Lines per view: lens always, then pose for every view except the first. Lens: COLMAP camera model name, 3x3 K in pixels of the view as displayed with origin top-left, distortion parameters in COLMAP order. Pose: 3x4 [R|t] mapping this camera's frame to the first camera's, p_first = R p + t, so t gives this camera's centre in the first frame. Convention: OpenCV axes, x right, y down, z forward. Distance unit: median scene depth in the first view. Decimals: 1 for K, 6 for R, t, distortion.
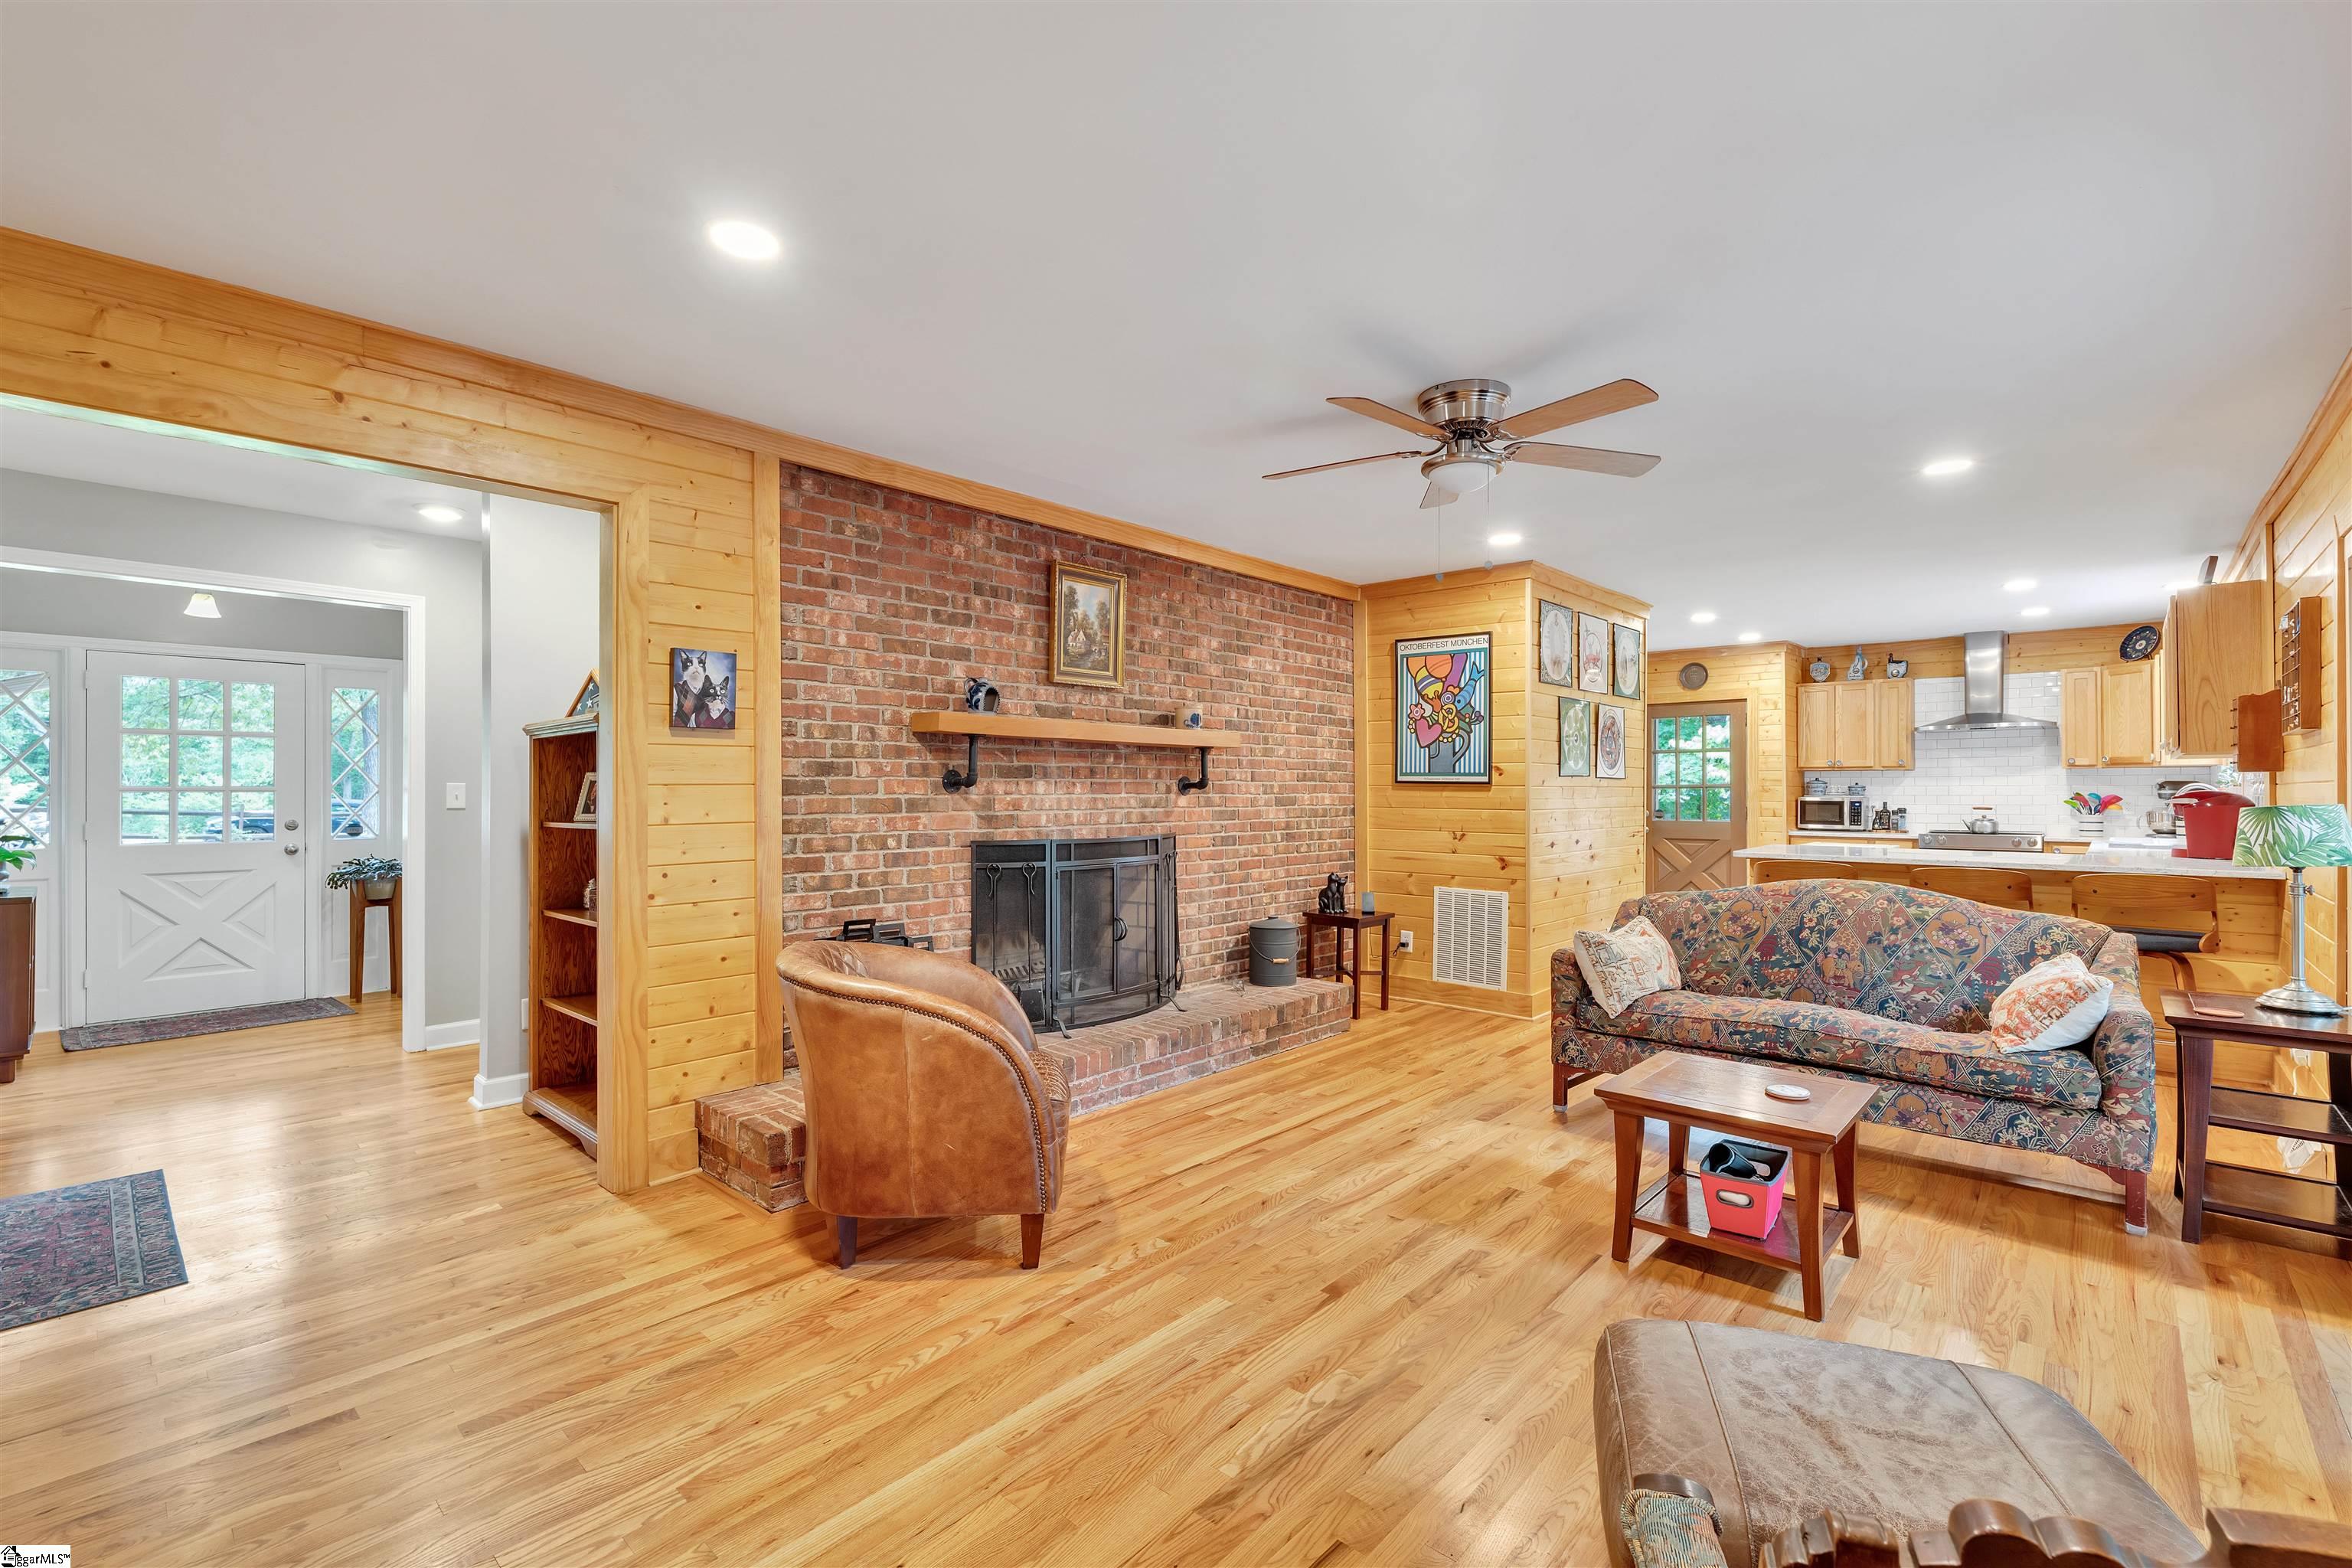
lens RADIAL K [[1030.9, 0, 1175.5], [0, 1030.9, 786.8], [0, 0, 1]] dist [-0.006421, 0.001428]
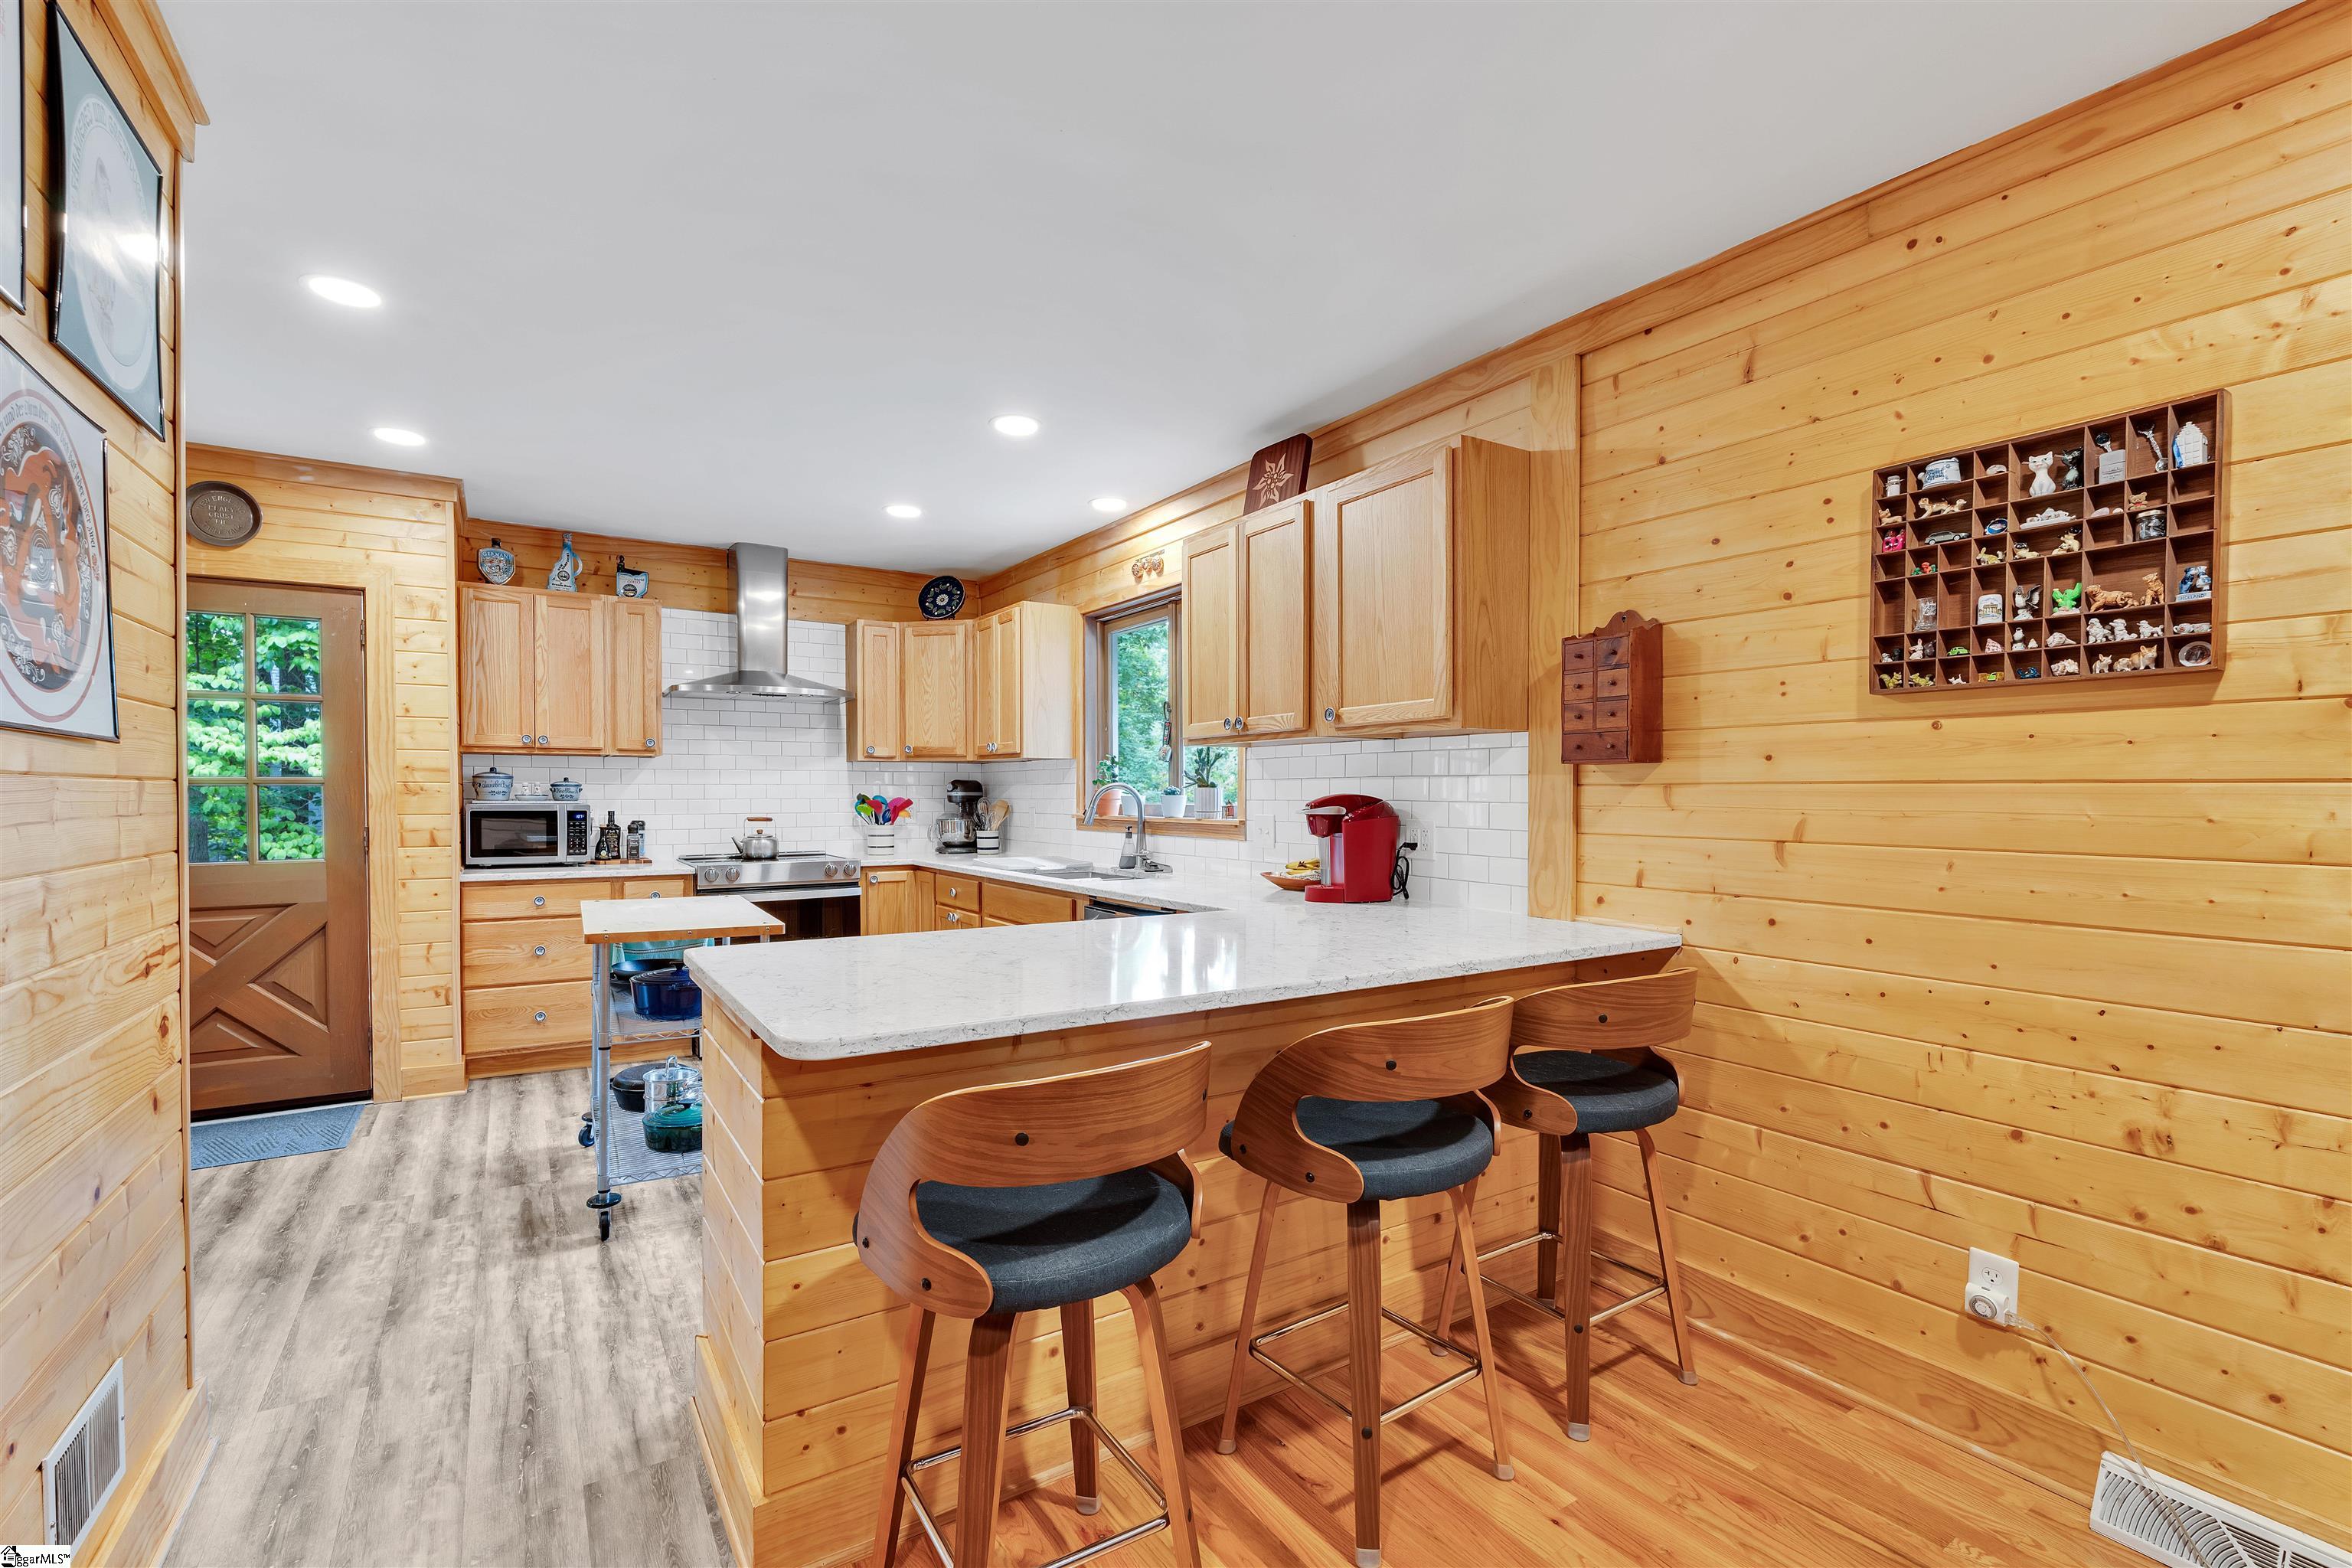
lens RADIAL K [[1030.9, 0, 1180.0], [0, 1030.9, 816.4], [0, 0, 1]] dist [-0.006421, 0.001428]
pose [[0.255890, -0.022826, 0.966436, 0.362888], [-0.006488, 0.999658, 0.025329, 0.001743], [-0.966684, -0.012752, 0.255655, 0.937414]]
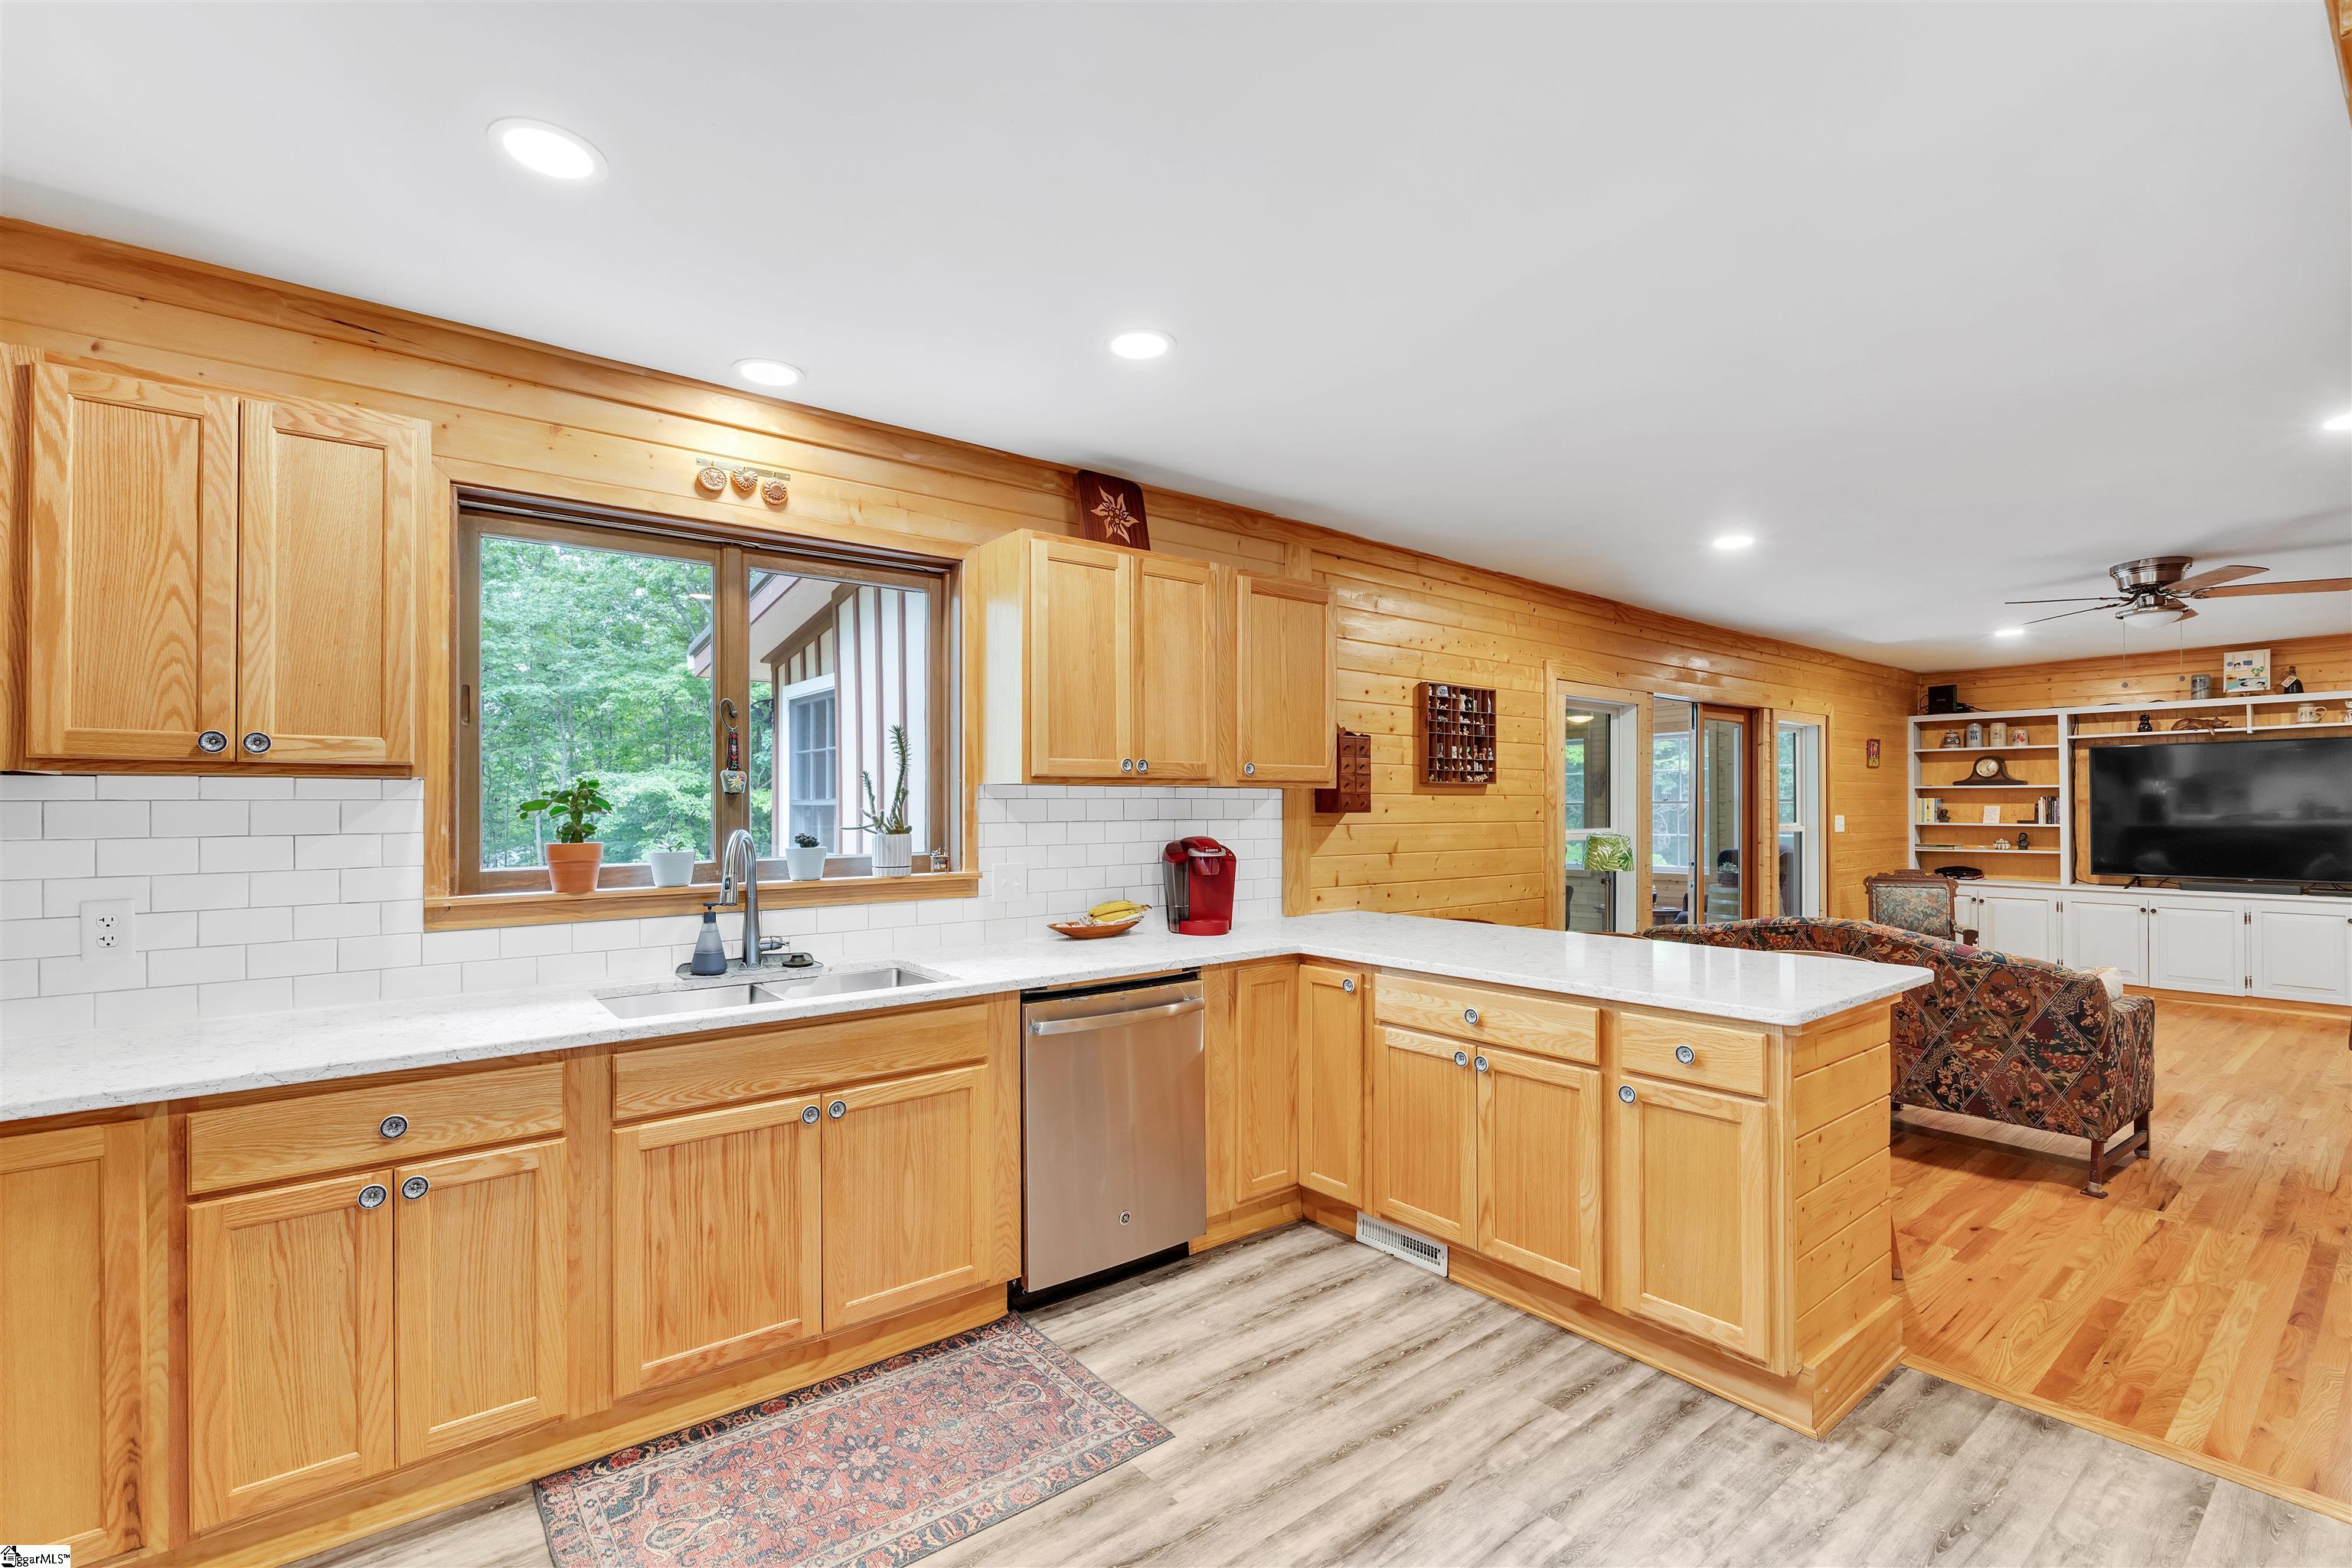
lens RADIAL K [[1030.9, 0, 1174.0], [0, 1030.9, 796.2], [0, 0, 1]] dist [-0.006421, 0.001428]
pose [[-0.985754, 0.001080, 0.168191, 0.904242], [-0.001037, 0.999921, -0.012498, -0.015788], [-0.168191, -0.012495, -0.985675, 1.711516]]
